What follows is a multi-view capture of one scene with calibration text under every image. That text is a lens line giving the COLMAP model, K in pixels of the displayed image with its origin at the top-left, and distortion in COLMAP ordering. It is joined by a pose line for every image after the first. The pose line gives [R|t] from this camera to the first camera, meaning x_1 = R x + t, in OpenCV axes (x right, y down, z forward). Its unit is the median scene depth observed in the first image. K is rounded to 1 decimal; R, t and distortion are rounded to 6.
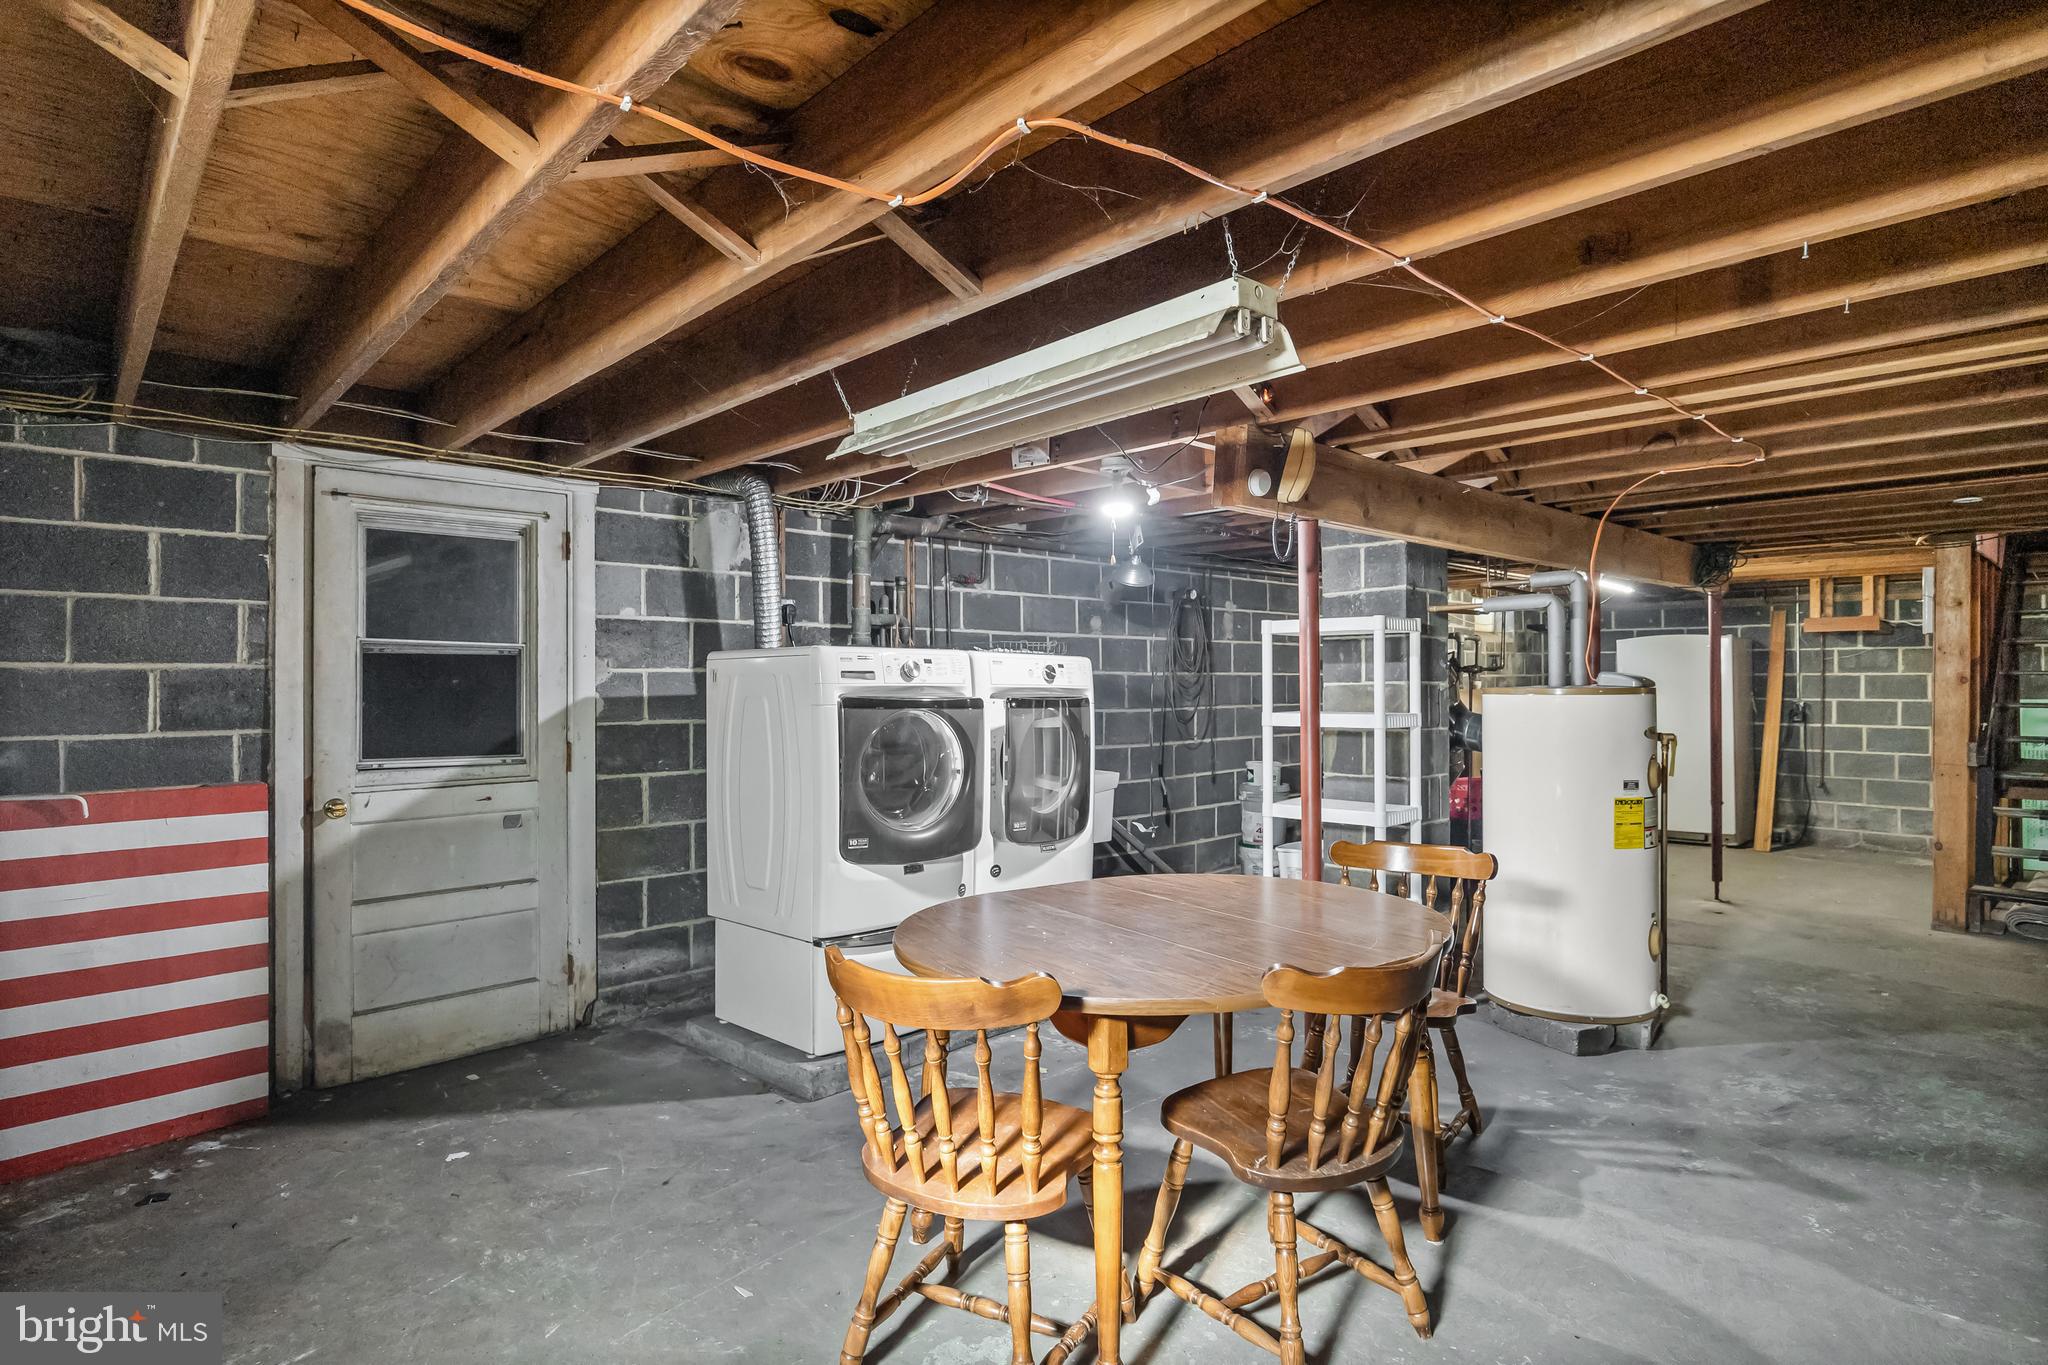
lens RADIAL K [[1069.6, 0, 1024.0], [0, 1069.6, 682.7], [0, 0, 1]] dist [-0.006368, -0.000459]
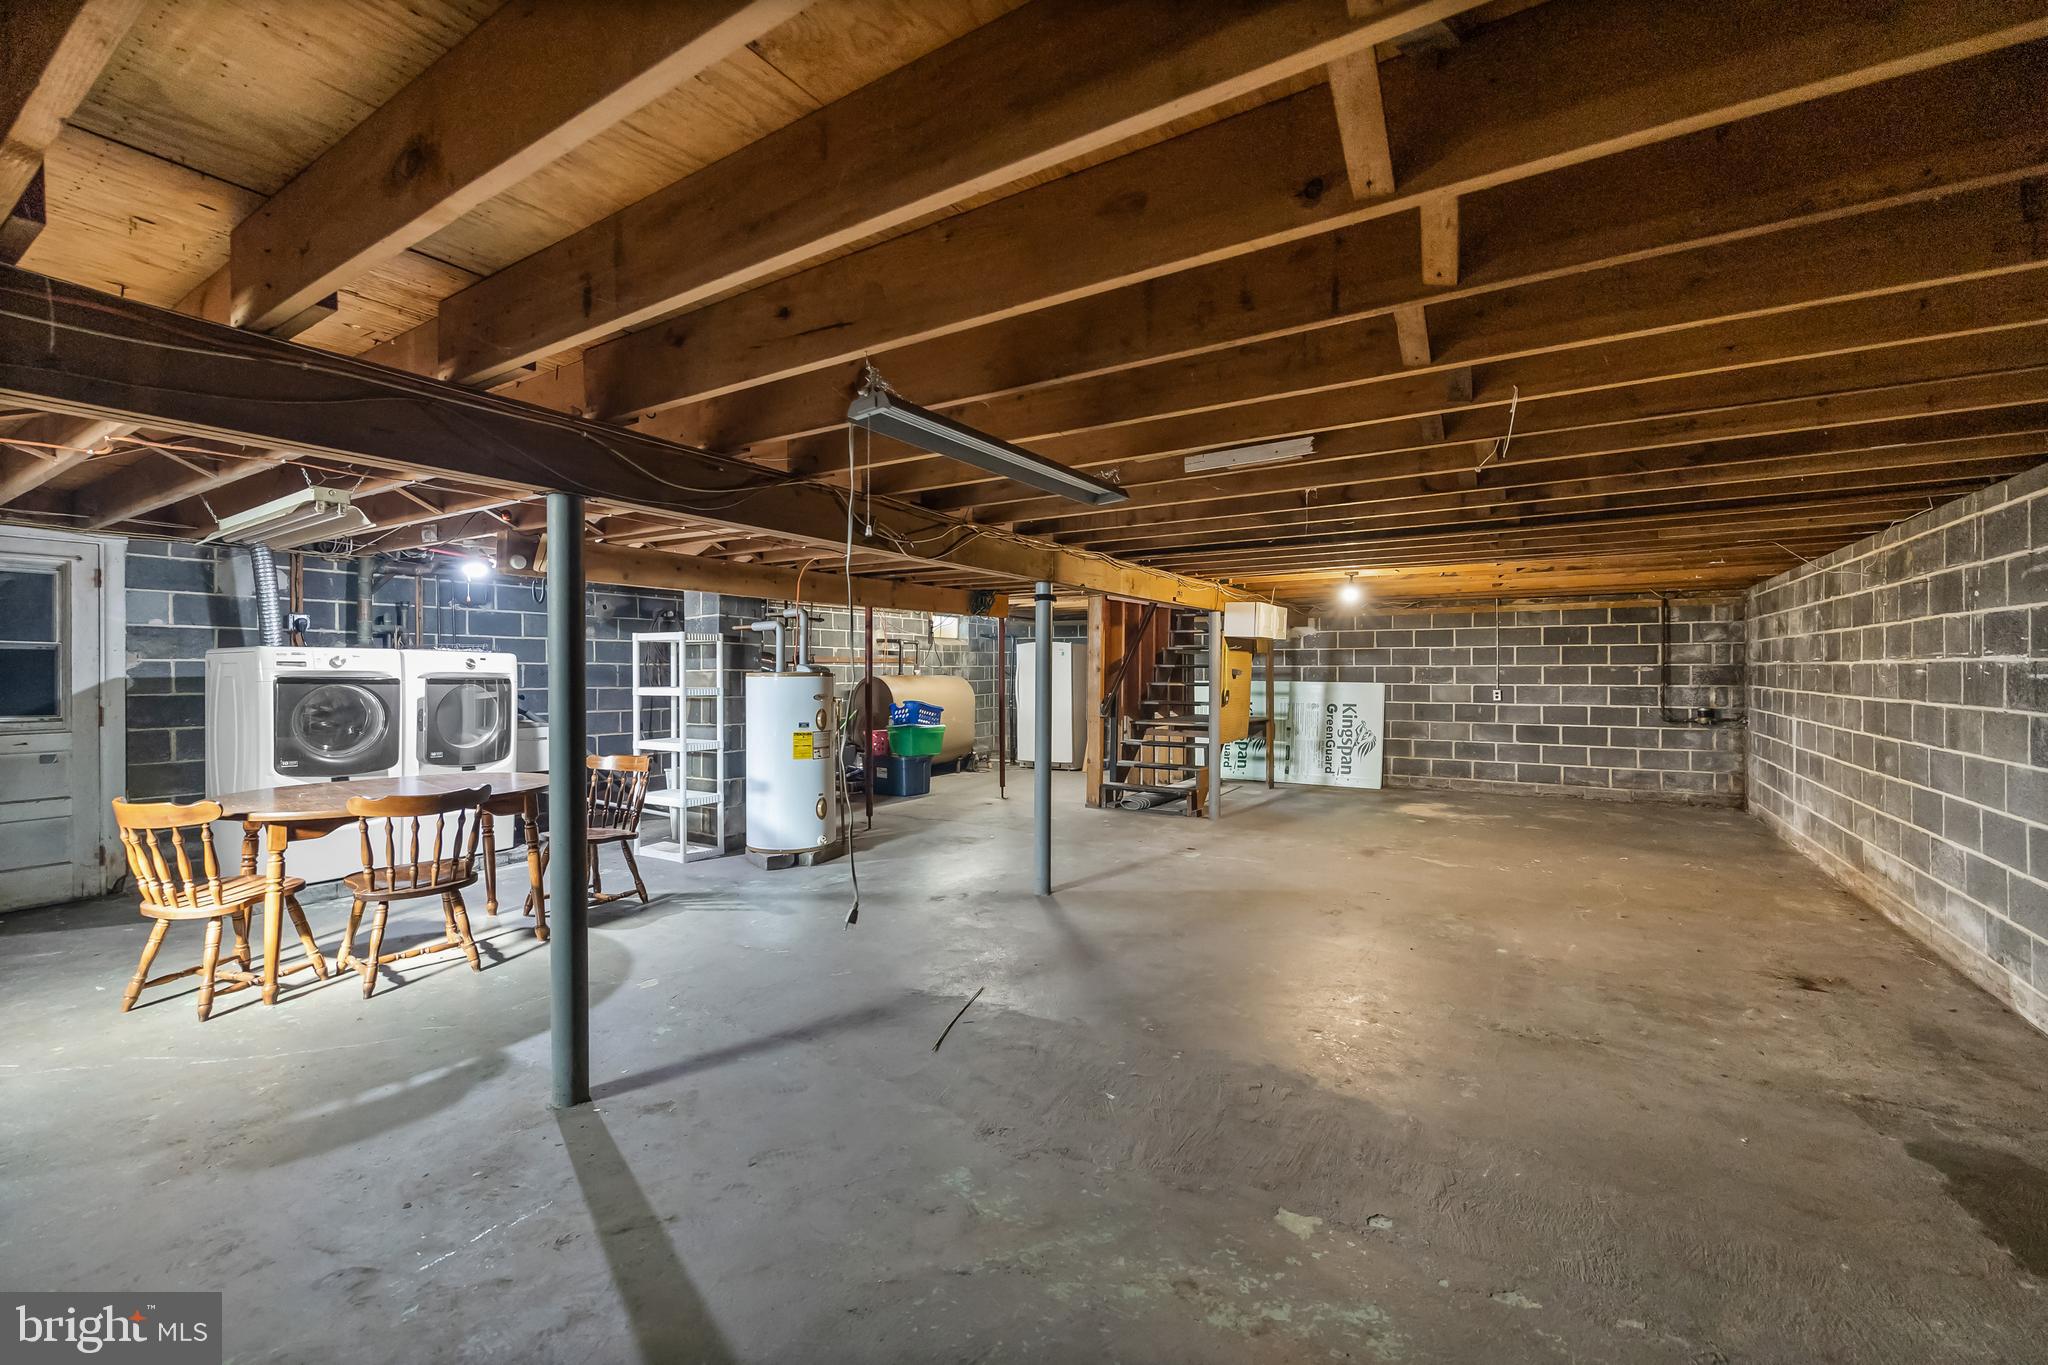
lens RADIAL K [[837.5, 0, 1025.1], [0, 837.5, 676.6], [0, 0, 1]] dist [-0.000601, -0.000214]
pose [[0.966169, 0.001368, 0.257908, 0.541359], [-0.002979, 0.999978, 0.005855, 0.001277], [-0.257894, -0.006425, 0.966152, -0.494852]]
